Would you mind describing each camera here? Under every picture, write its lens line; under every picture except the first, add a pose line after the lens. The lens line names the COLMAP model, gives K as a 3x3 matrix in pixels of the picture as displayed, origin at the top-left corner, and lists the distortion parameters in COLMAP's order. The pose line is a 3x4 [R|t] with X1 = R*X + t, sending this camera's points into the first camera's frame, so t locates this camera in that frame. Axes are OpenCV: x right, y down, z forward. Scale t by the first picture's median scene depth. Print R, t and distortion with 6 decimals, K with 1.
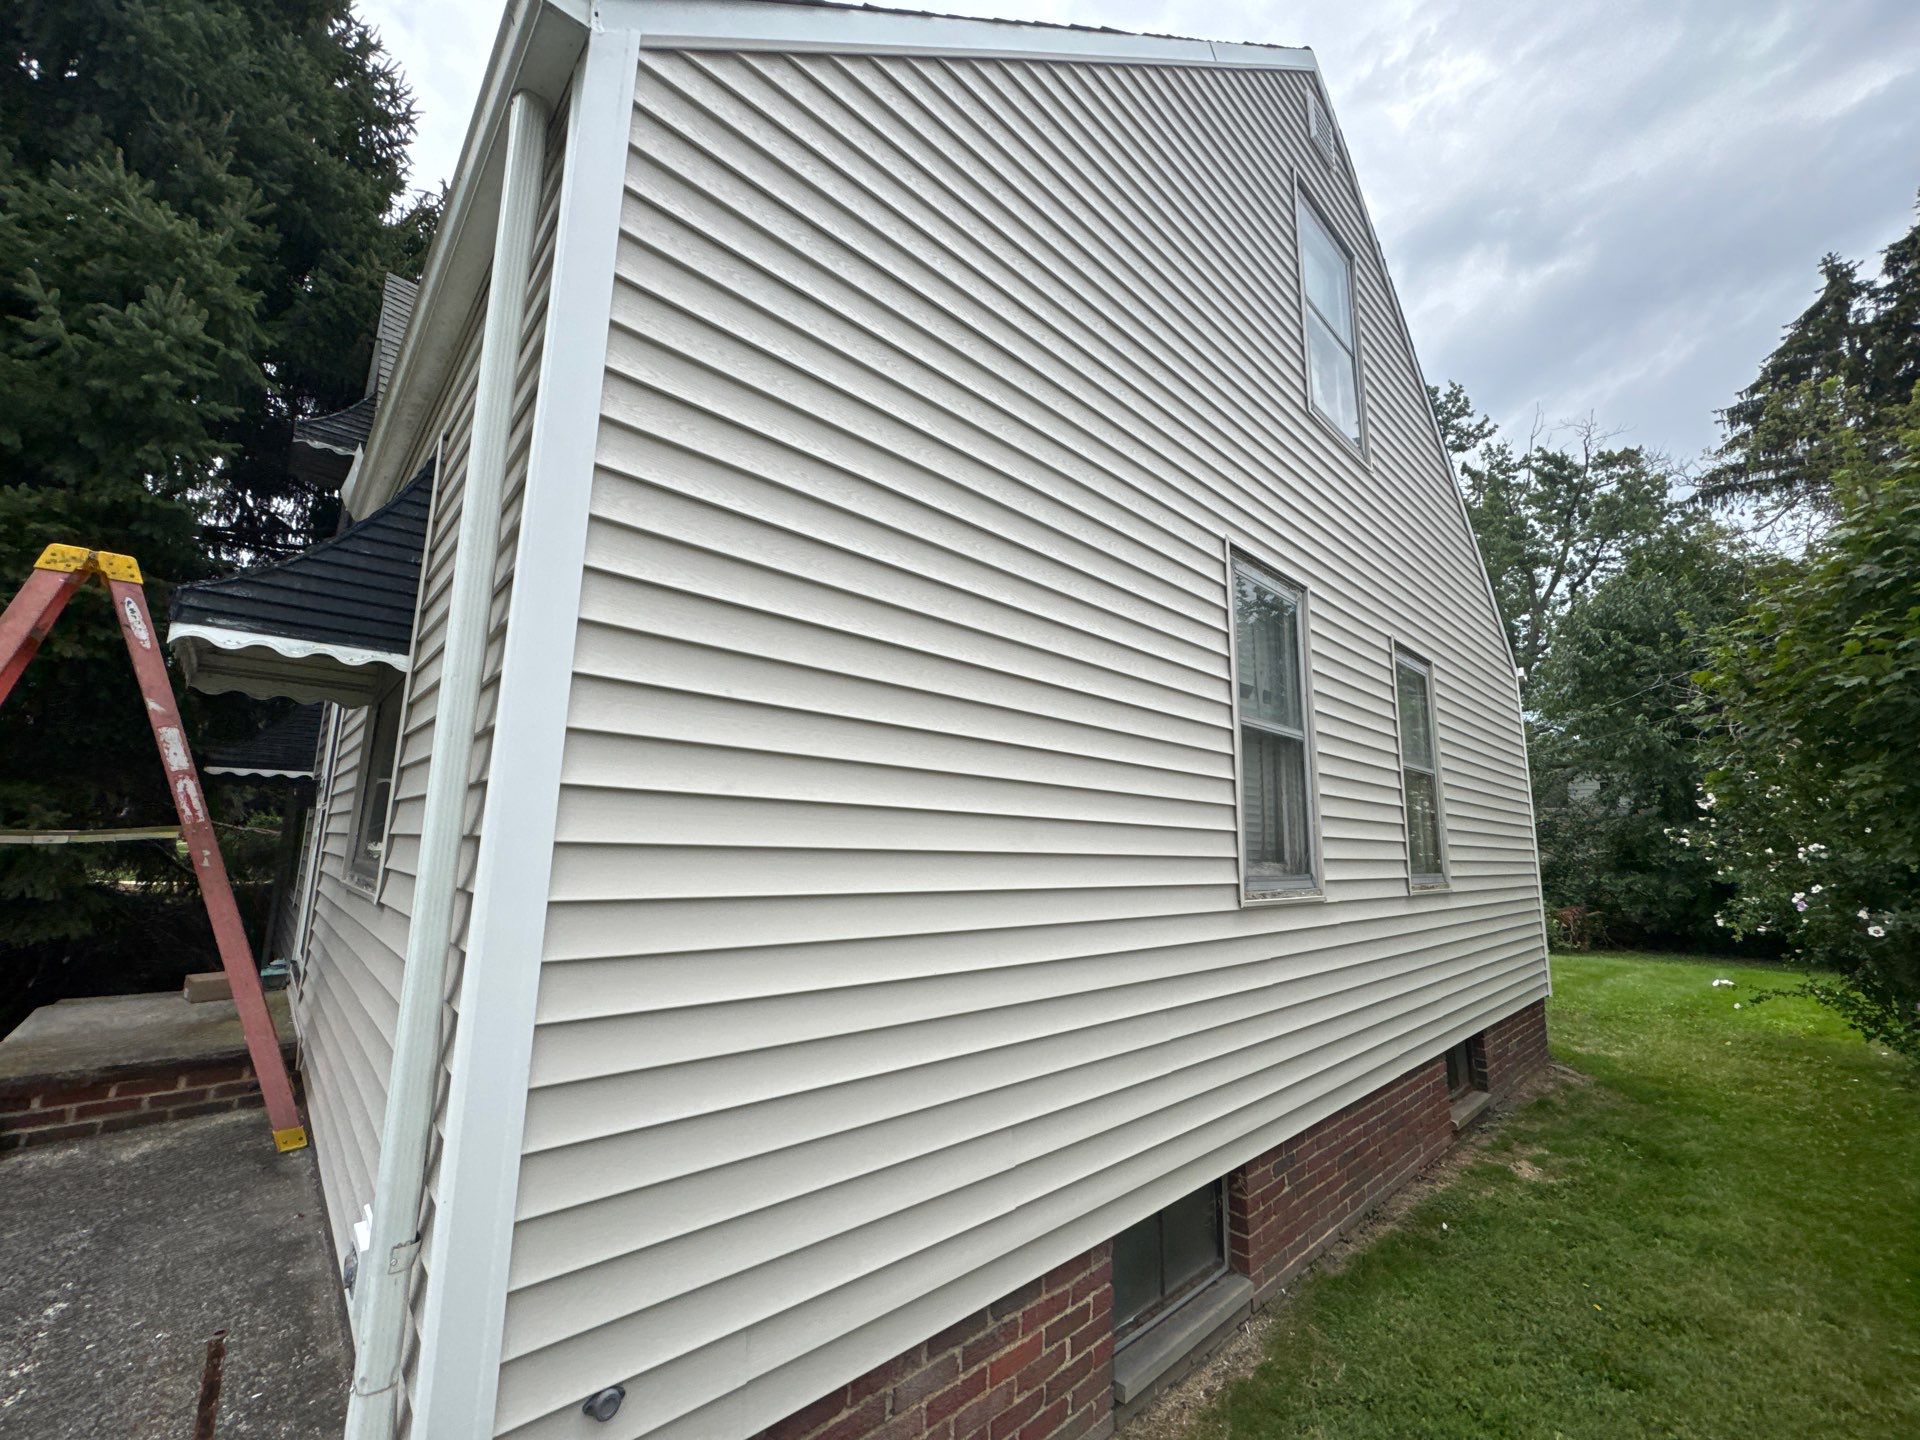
lens RADIAL K [[751.4, 0, 963.5], [0, 751.4, 720.7], [0, 0, 1]] dist [-0.001516, -0.000124]
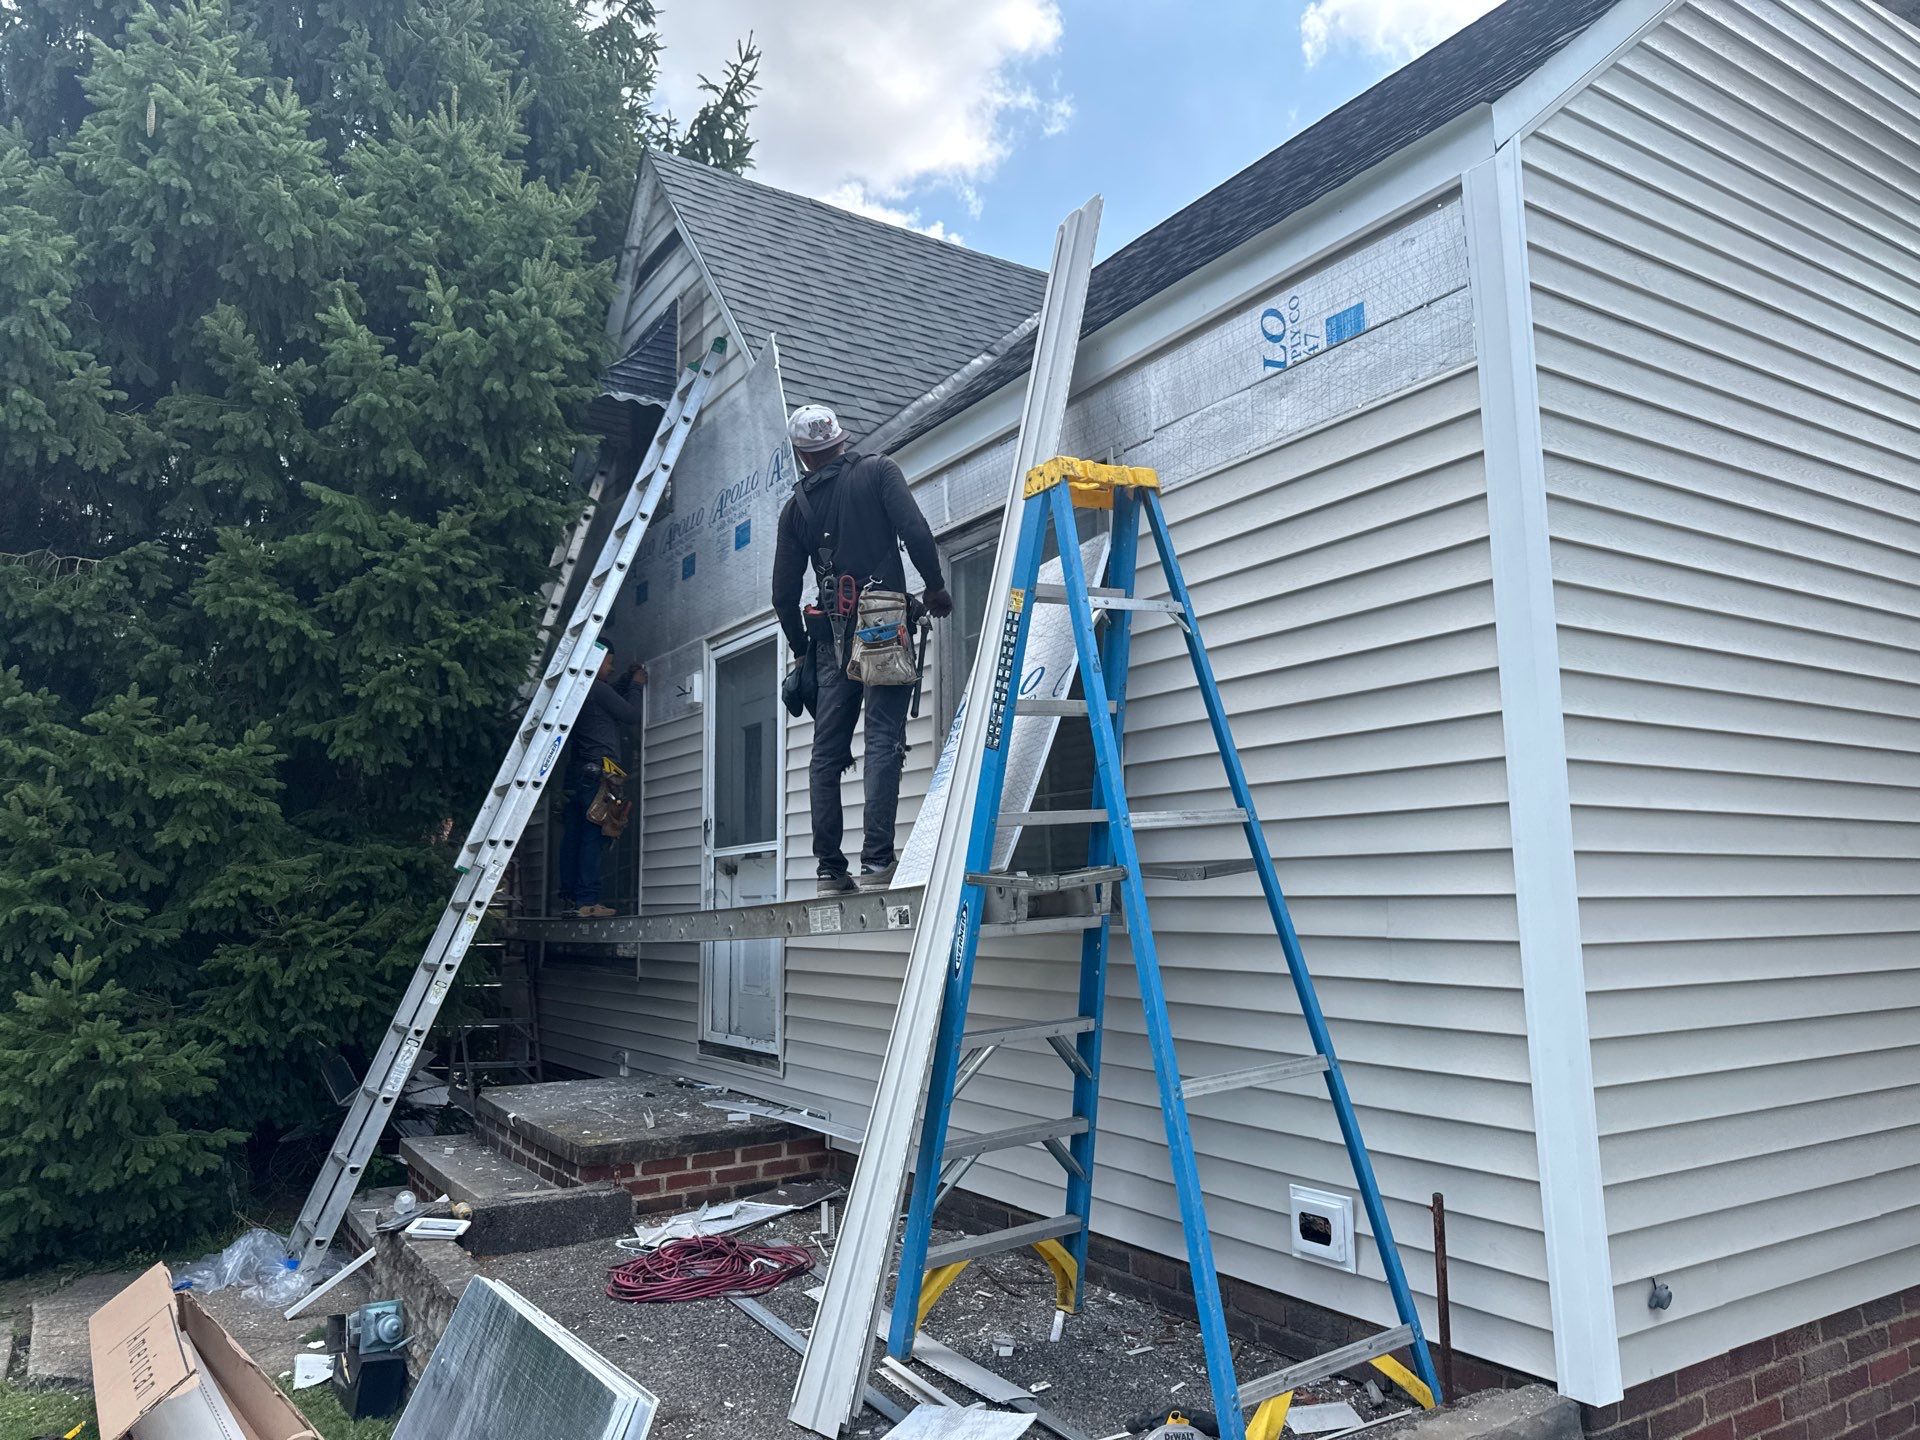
lens RADIAL K [[1337.9, 0, 985.6], [0, 1337.9, 713.4], [0, 0, 1]] dist [0.035011, -0.017735]
pose [[0.983680, -0.063340, -0.168408, -0.076239], [0.068550, 0.997327, 0.025300, -0.013272], [0.166355, -0.036431, 0.985393, -0.094636]]
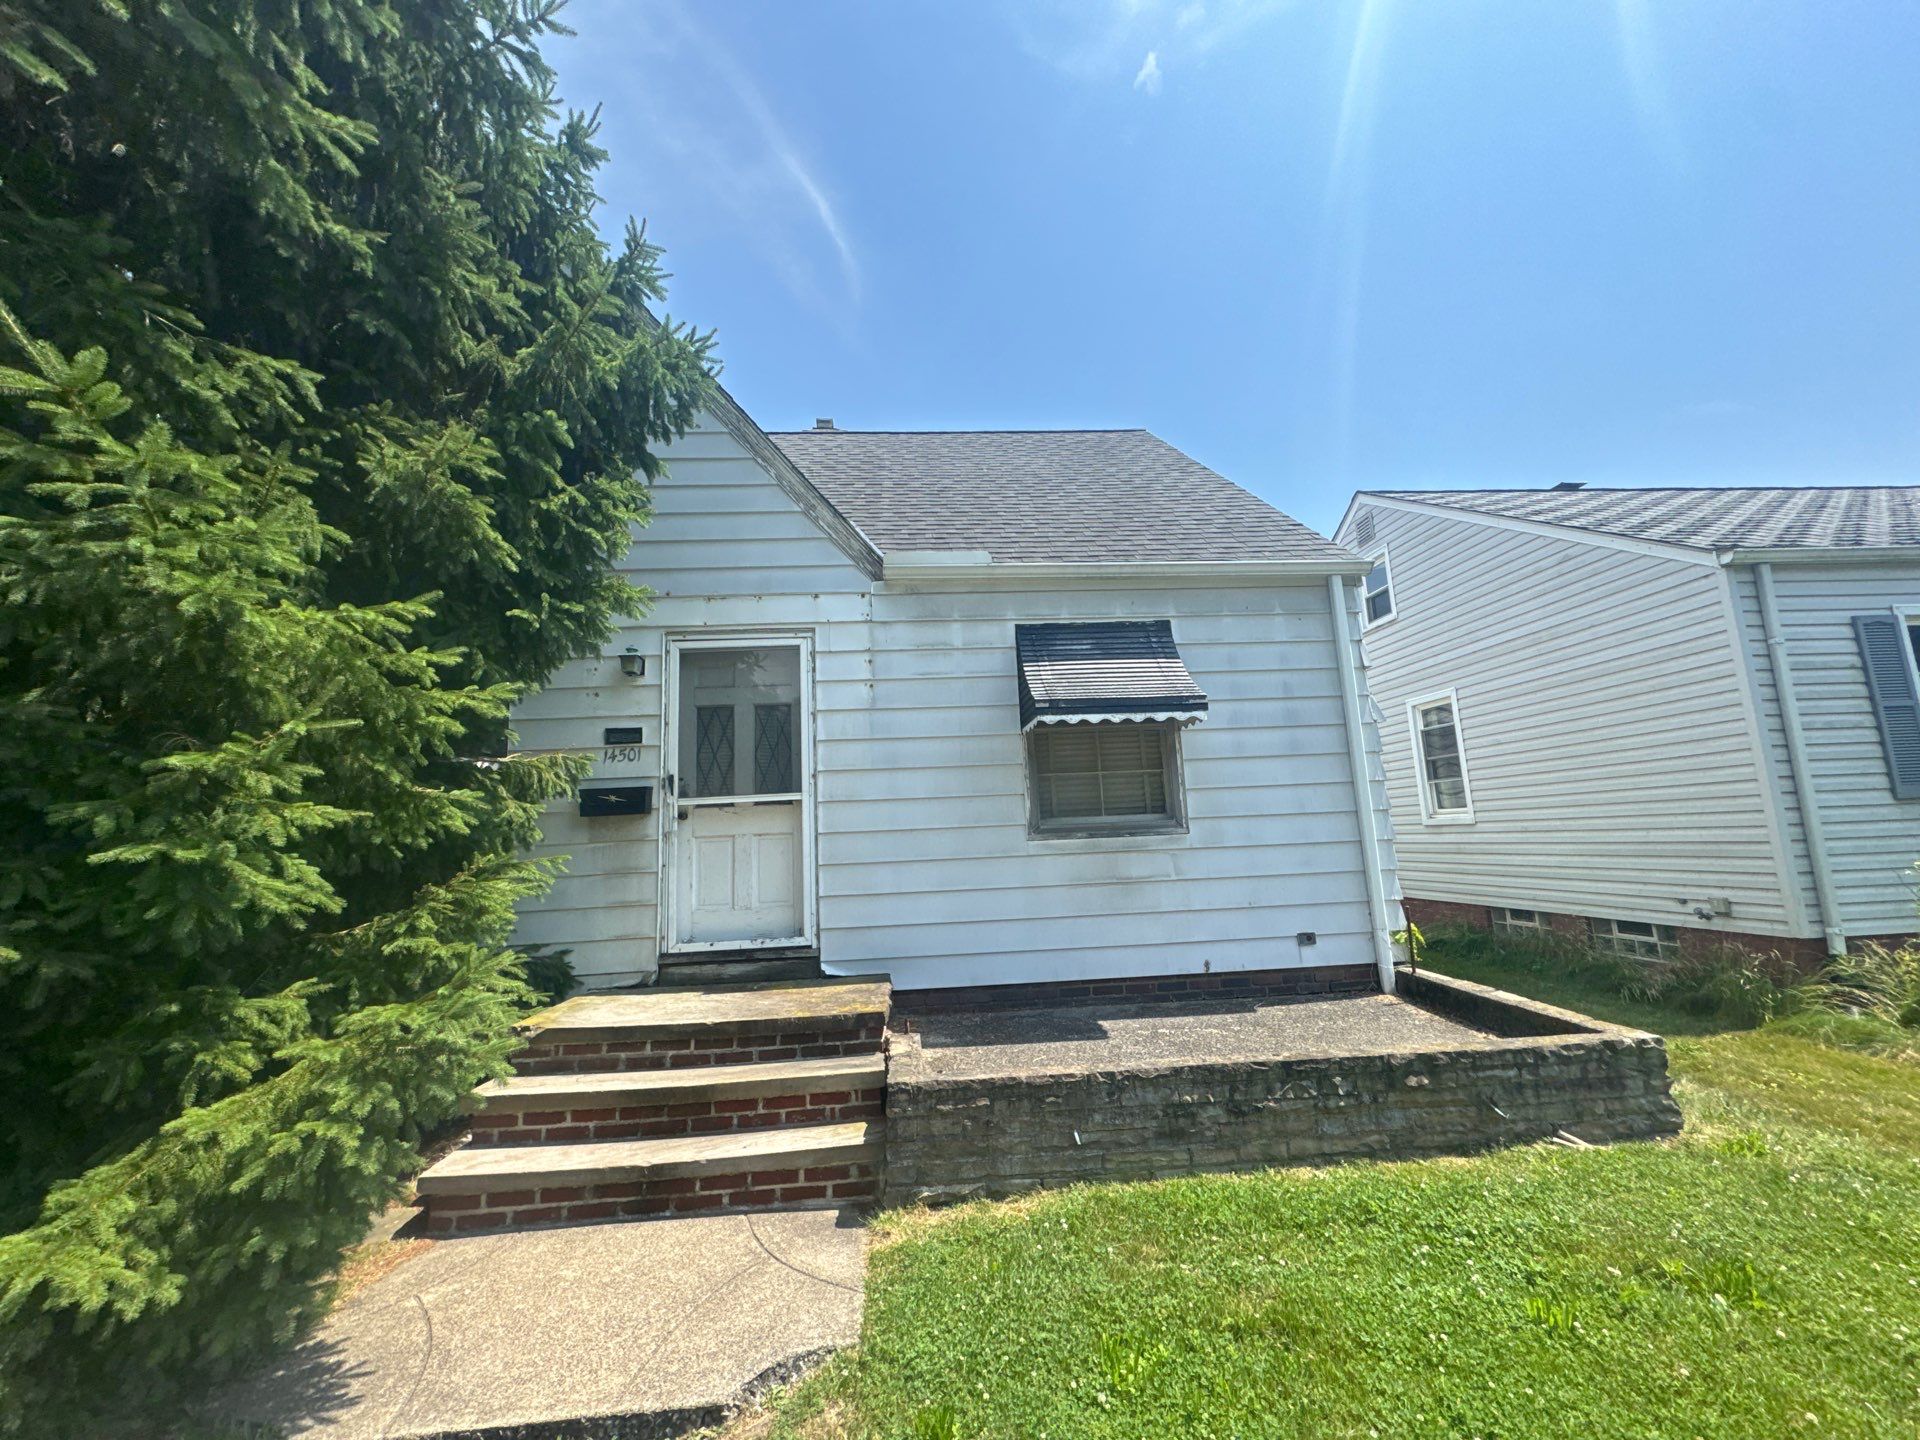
lens RADIAL K [[751.4, 0, 943.5], [0, 751.4, 730.9], [0, 0, 1]] dist [-0.001516, -0.000124]
pose [[0.638319, 0.061623, 0.767301, -0.353728], [-0.071155, 0.997246, -0.020896, 0.003578], [-0.766476, -0.041258, 0.640946, 0.017560]]
